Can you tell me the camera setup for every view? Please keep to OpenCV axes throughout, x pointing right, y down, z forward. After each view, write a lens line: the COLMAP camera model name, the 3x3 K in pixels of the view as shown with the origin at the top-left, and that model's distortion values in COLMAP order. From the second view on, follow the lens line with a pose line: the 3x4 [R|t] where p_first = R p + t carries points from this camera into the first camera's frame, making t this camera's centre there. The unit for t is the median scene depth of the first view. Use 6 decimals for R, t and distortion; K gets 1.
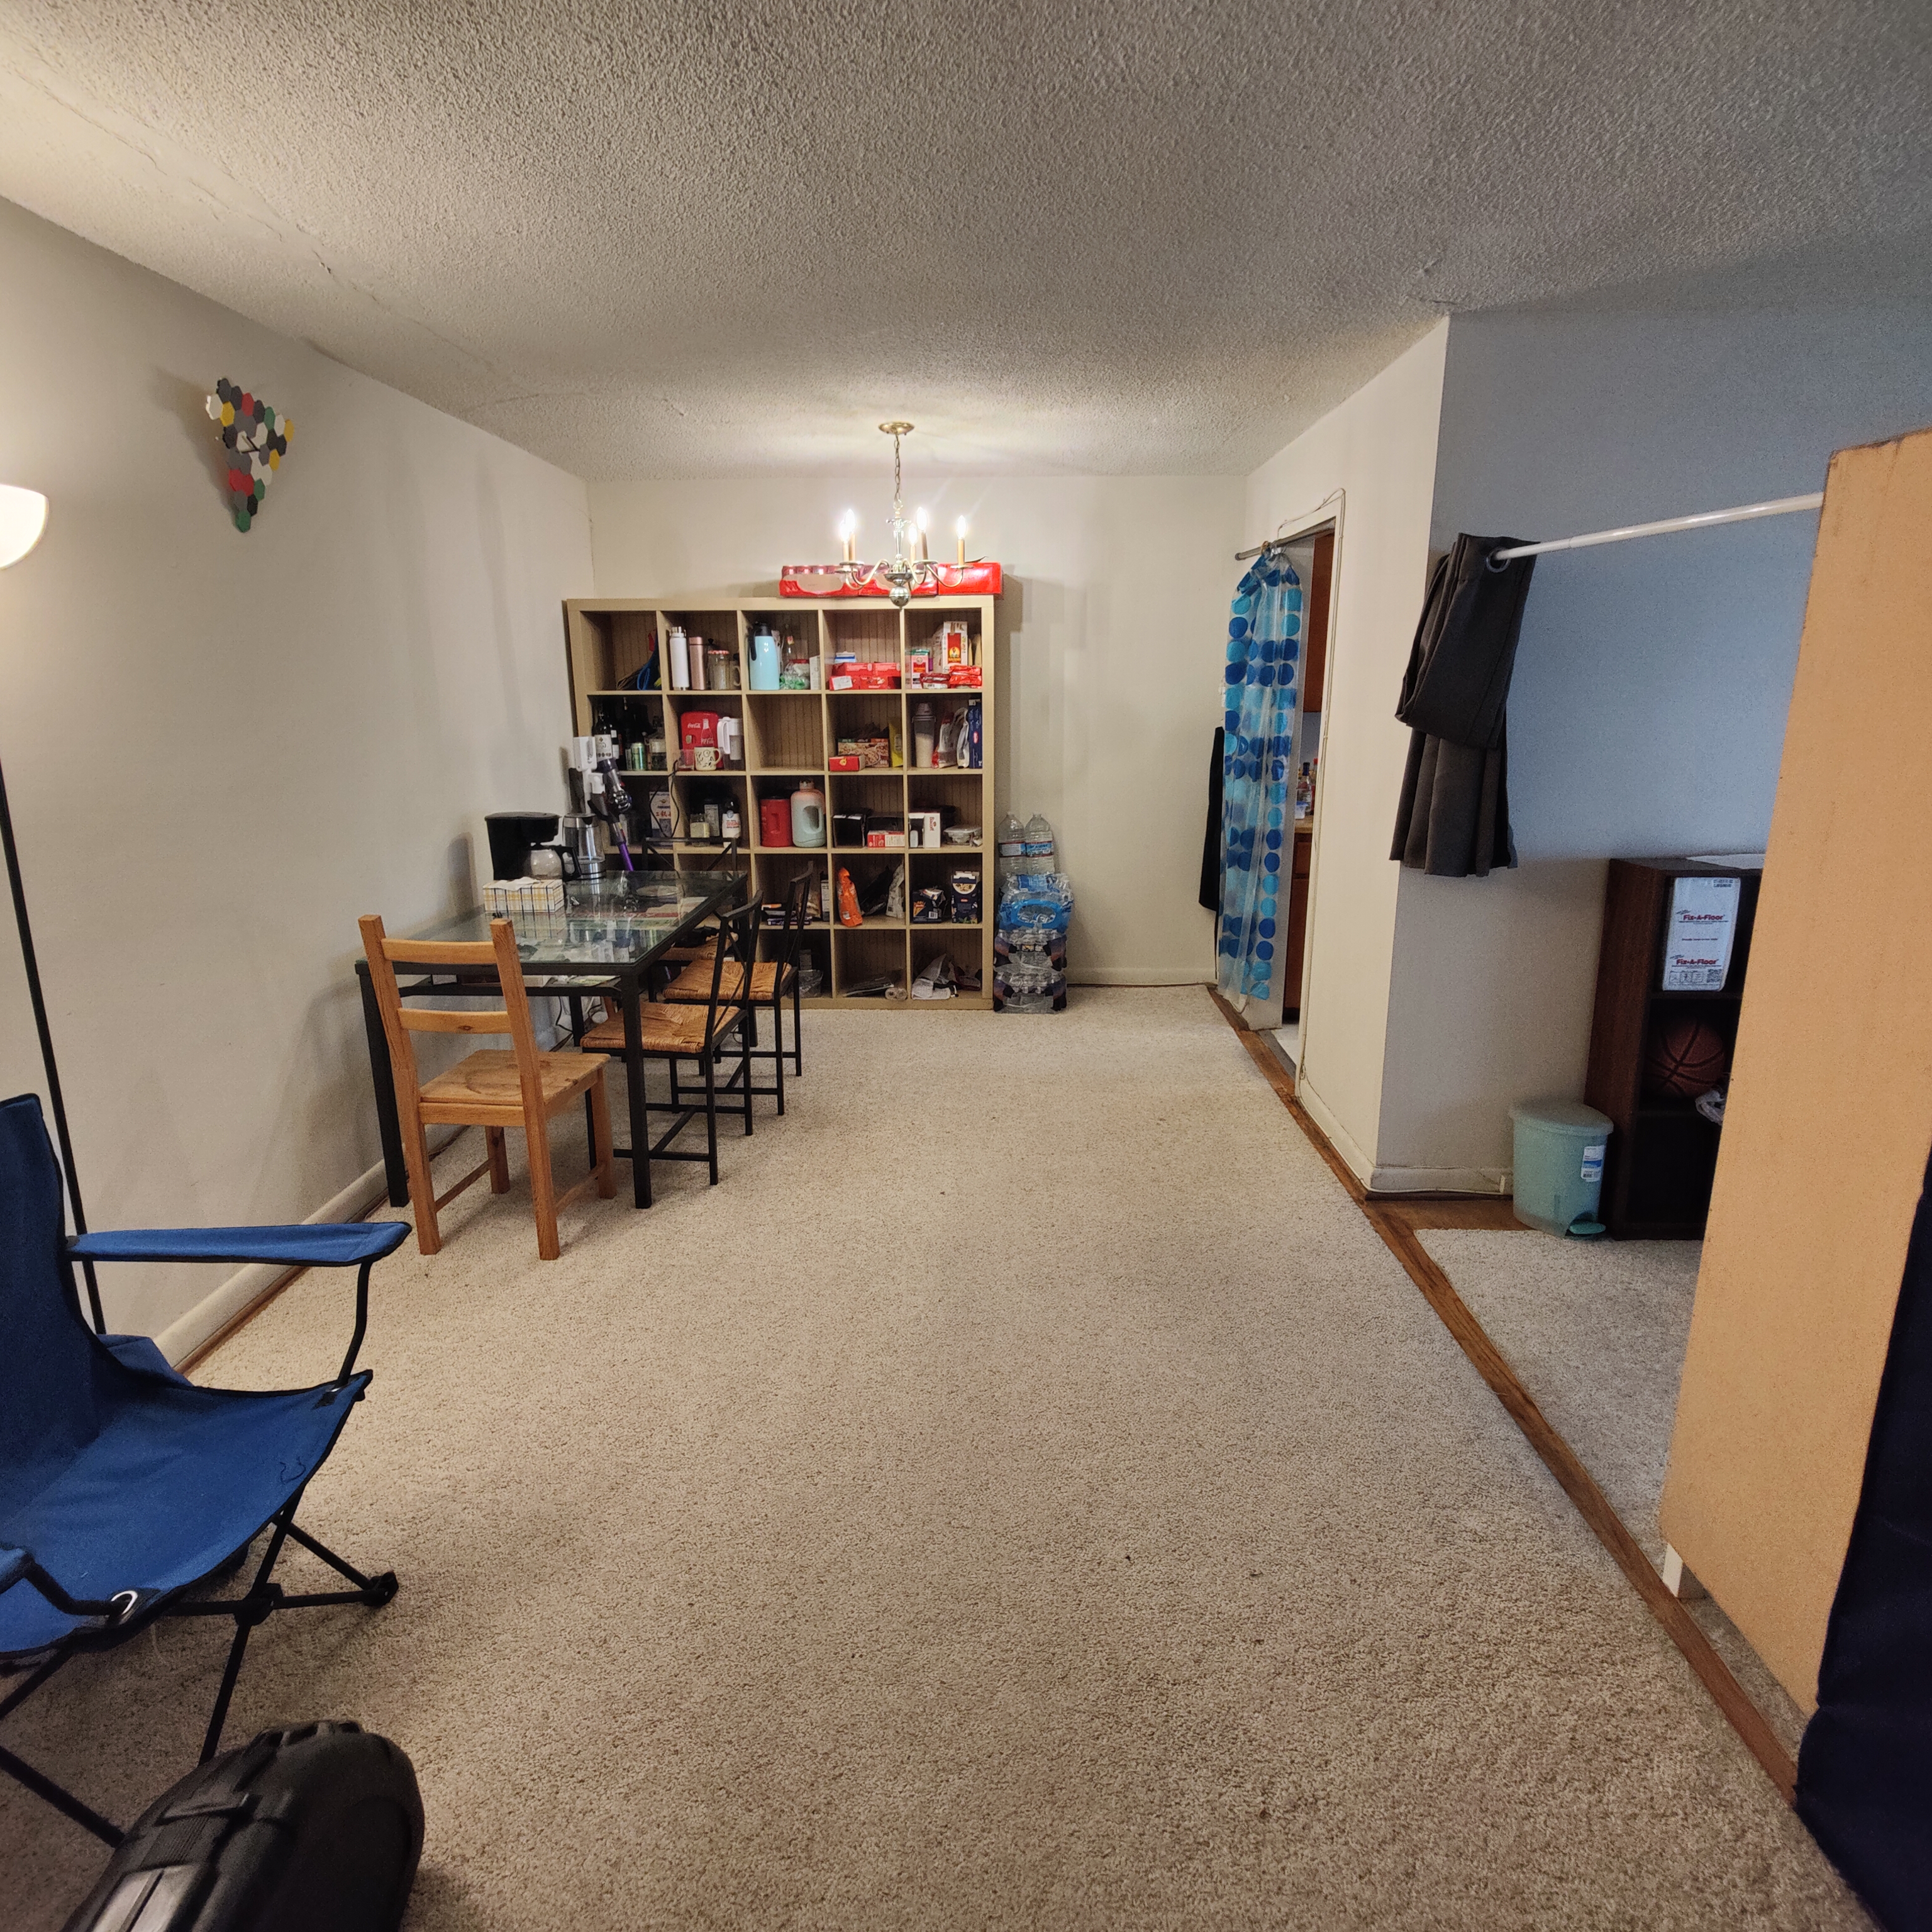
lens RADIAL K [[1135.2, 0, 963.7], [0, 1135.2, 1007.8], [0, 0, 1]] dist [0.003473, -0.000007]
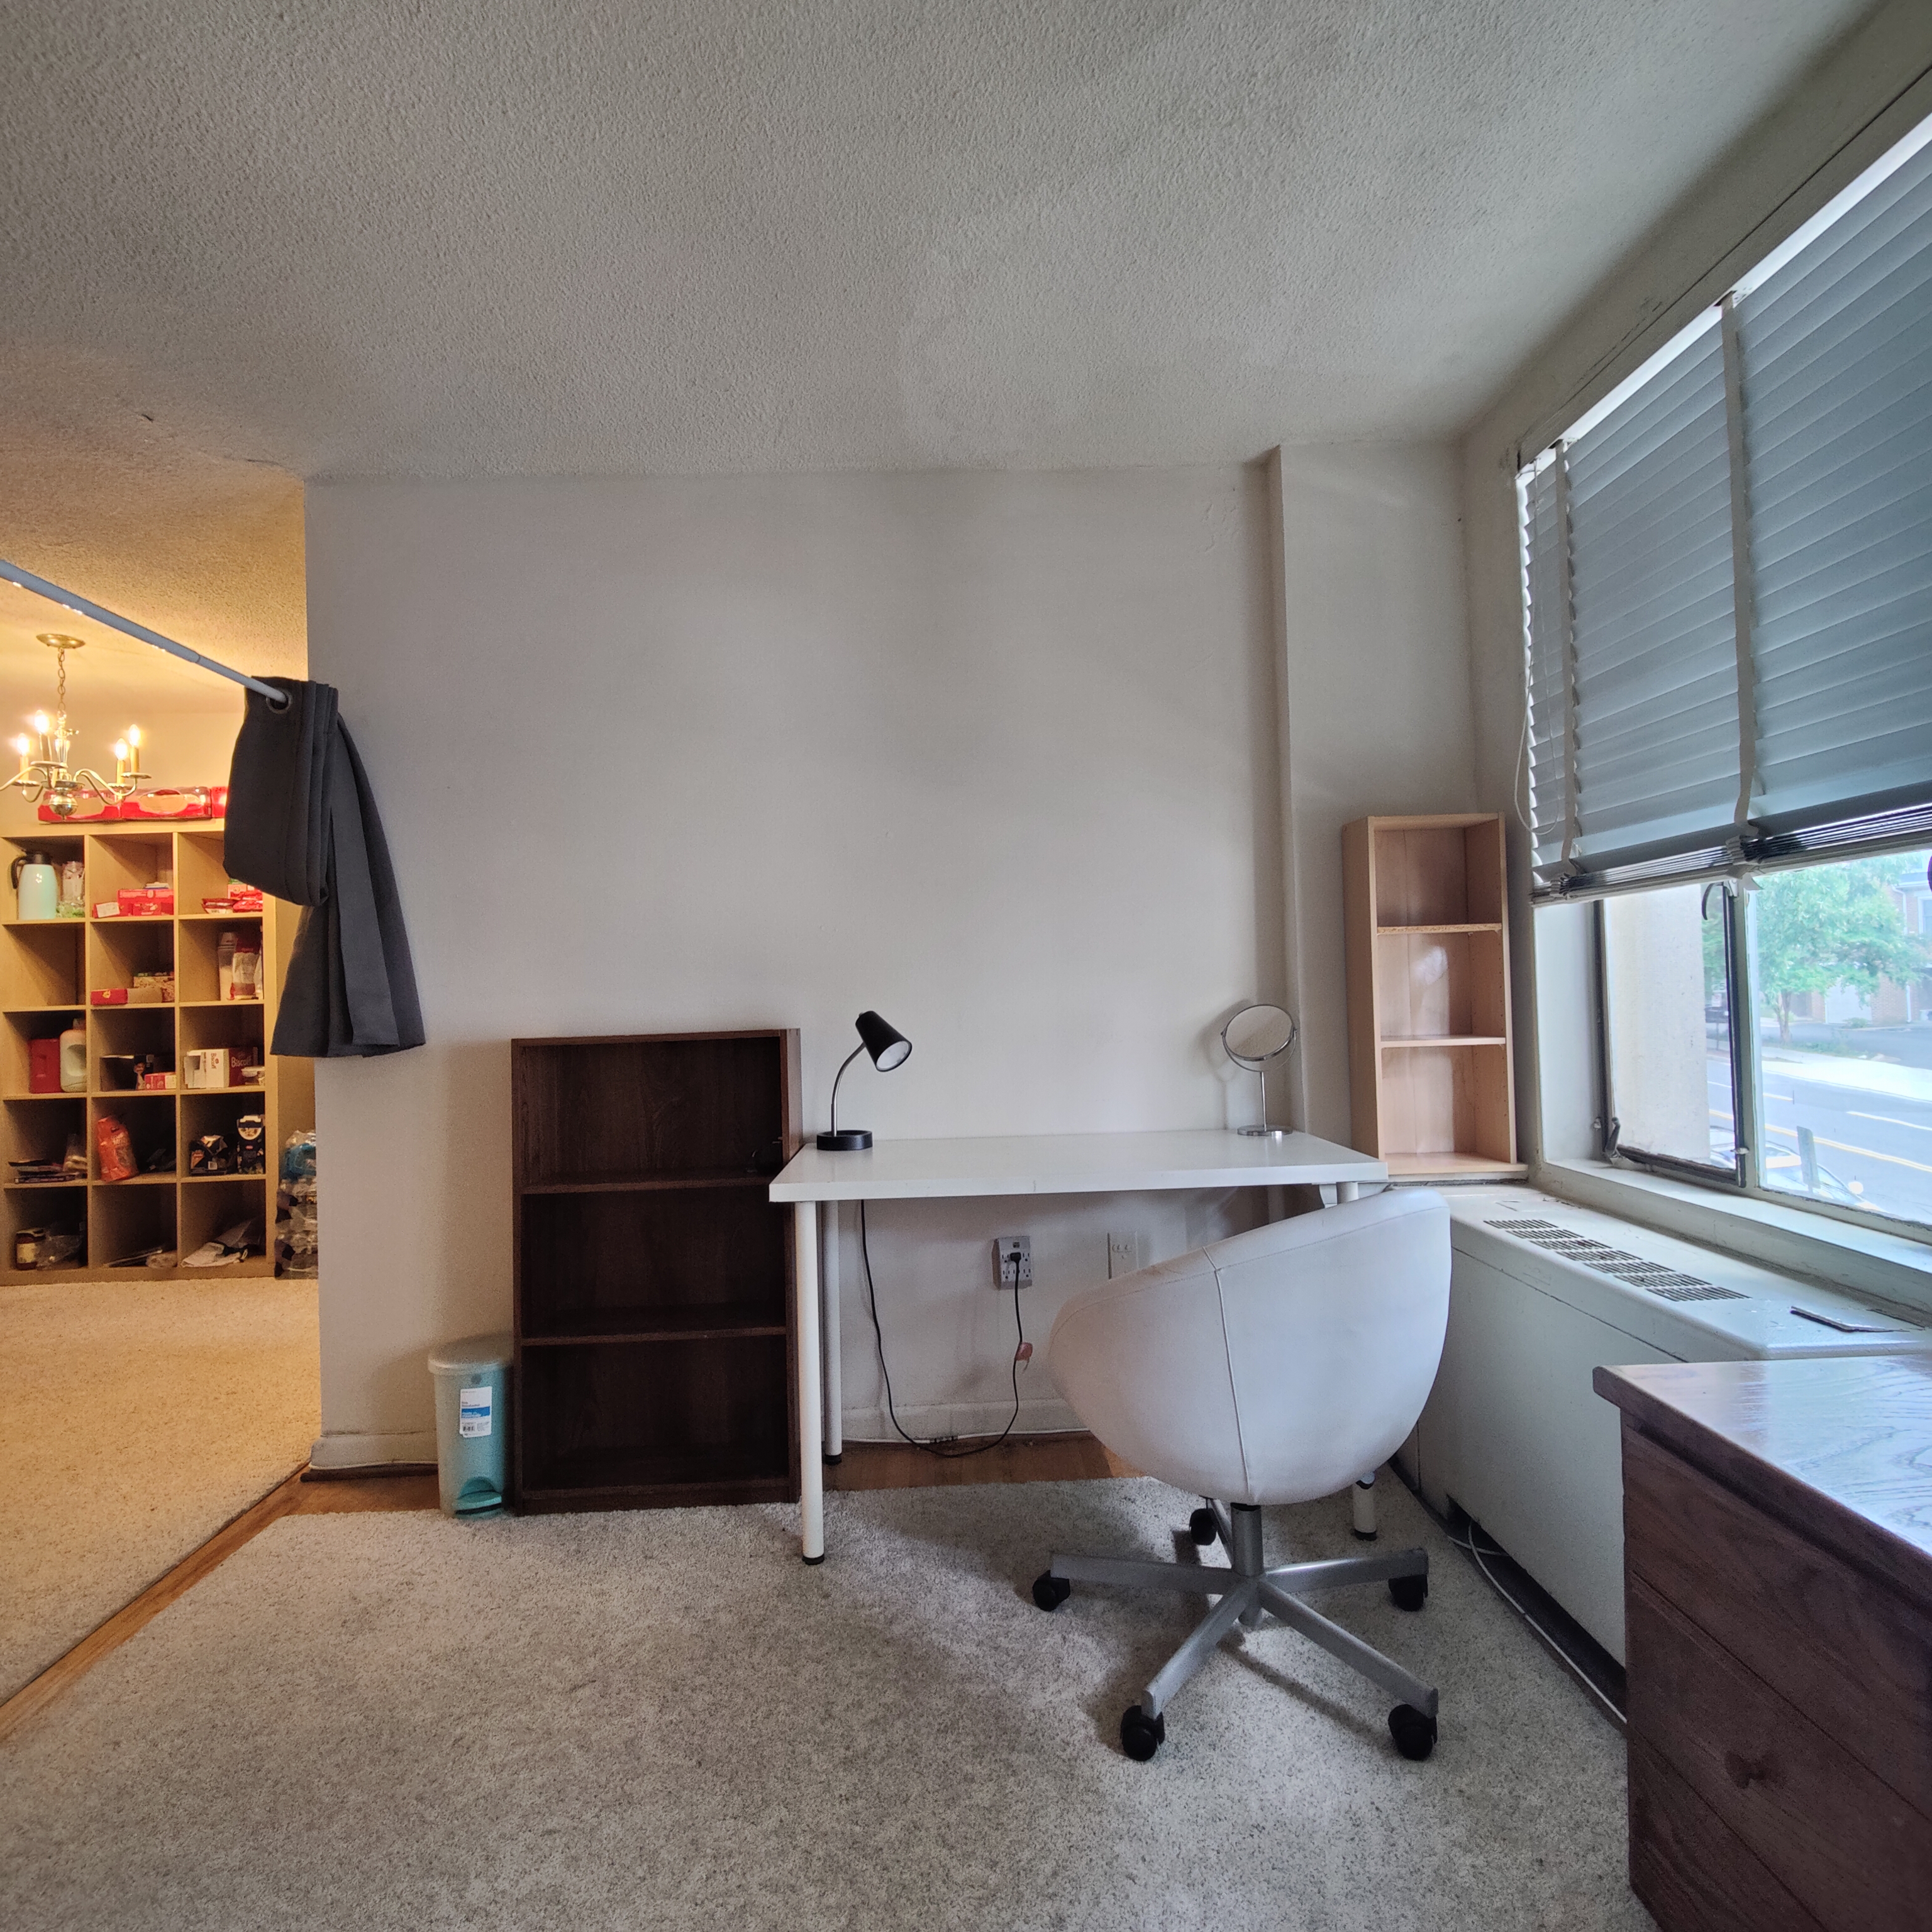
lens RADIAL K [[1179.1, 0, 986.1], [0, 1179.1, 953.6], [0, 0, 1]] dist [0.006358, -0.018281]
pose [[0.997108, -0.021790, 0.072813, 0.505672], [0.042176, 0.955613, -0.291592, 0.051297], [-0.063227, 0.293819, 0.953768, 0.059561]]
